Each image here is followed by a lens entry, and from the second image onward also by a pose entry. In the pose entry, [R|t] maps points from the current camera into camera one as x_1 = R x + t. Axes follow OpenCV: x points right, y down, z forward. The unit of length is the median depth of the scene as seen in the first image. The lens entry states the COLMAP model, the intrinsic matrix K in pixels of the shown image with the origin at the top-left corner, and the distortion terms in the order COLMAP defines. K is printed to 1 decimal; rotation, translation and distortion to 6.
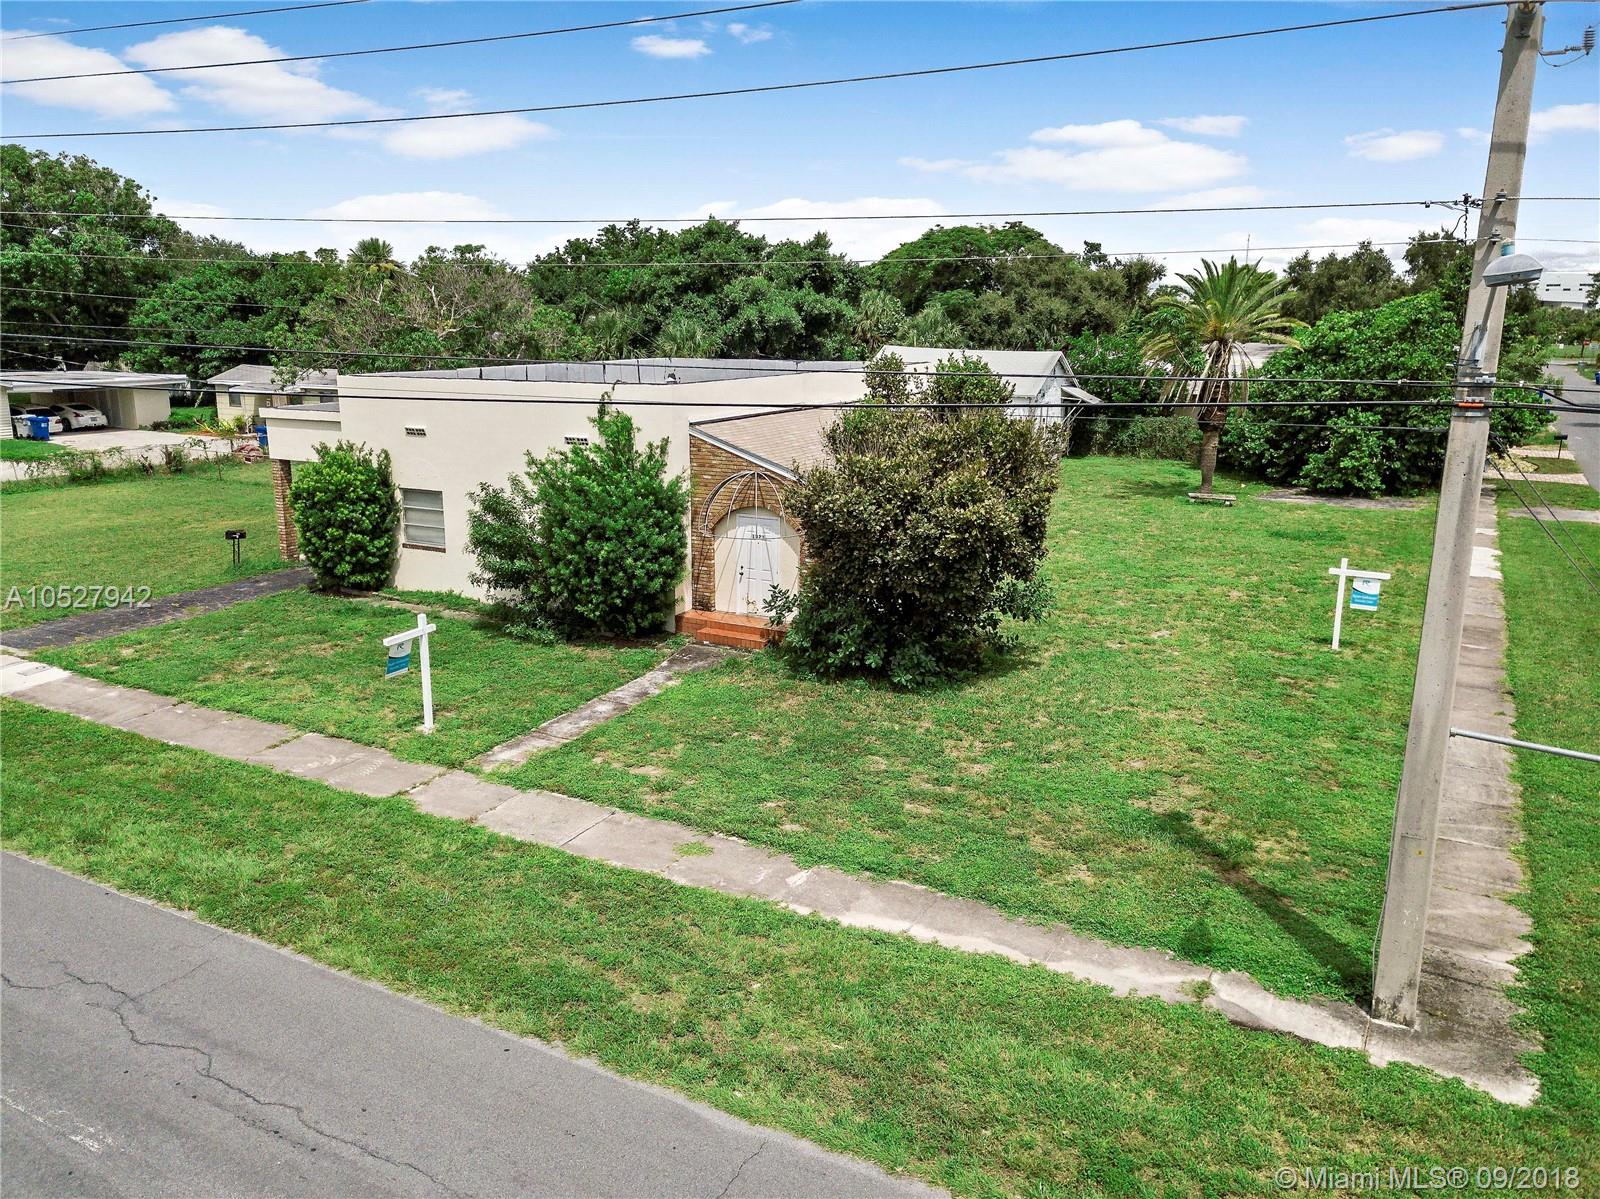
lens RADIAL K [[1235.0, 0, 785.5], [0, 1235.0, 622.9], [0, 0, 1]] dist [0.029147, 0.002872]
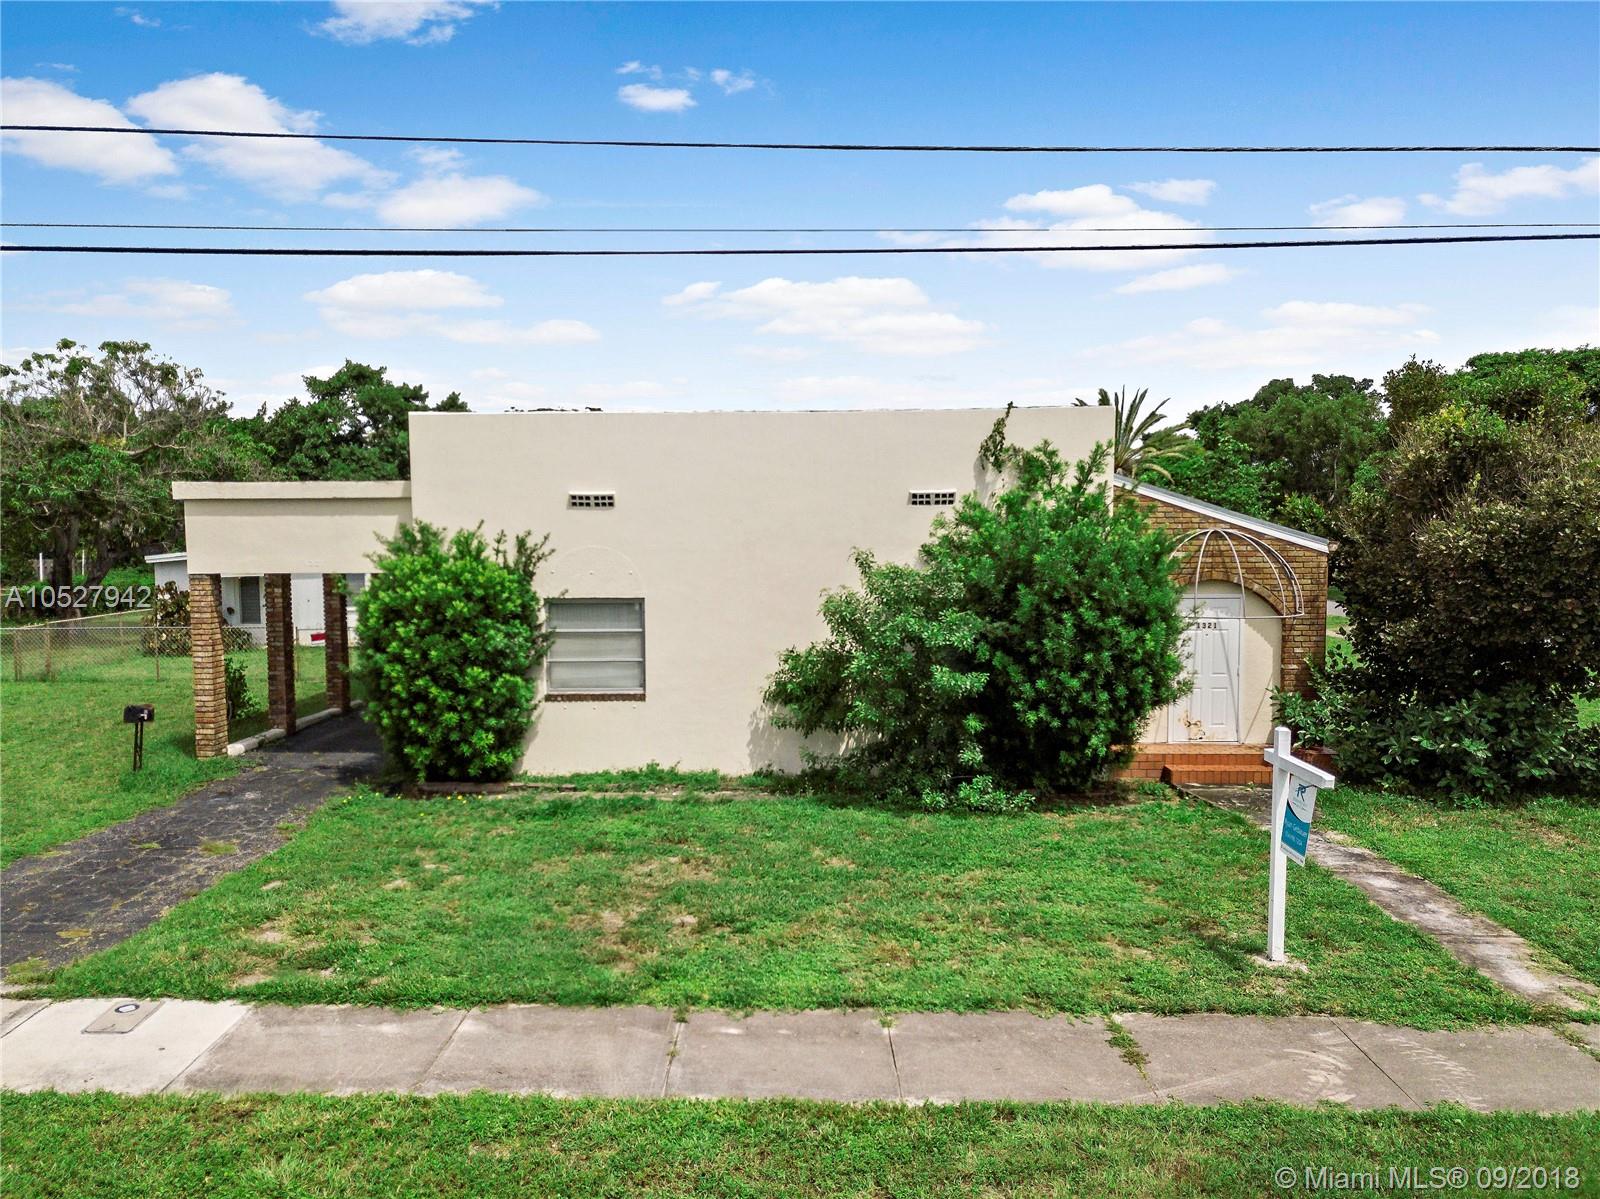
lens RADIAL K [[1218.2, 0, 802.8], [0, 1218.2, 600.8], [0, 0, 1]] dist [0.031019, 0.007942]
pose [[0.872726, -0.026966, 0.487465, -0.632008], [0.121800, 0.978927, -0.163909, 0.001160], [-0.472773, 0.202420, 0.857620, 0.586443]]
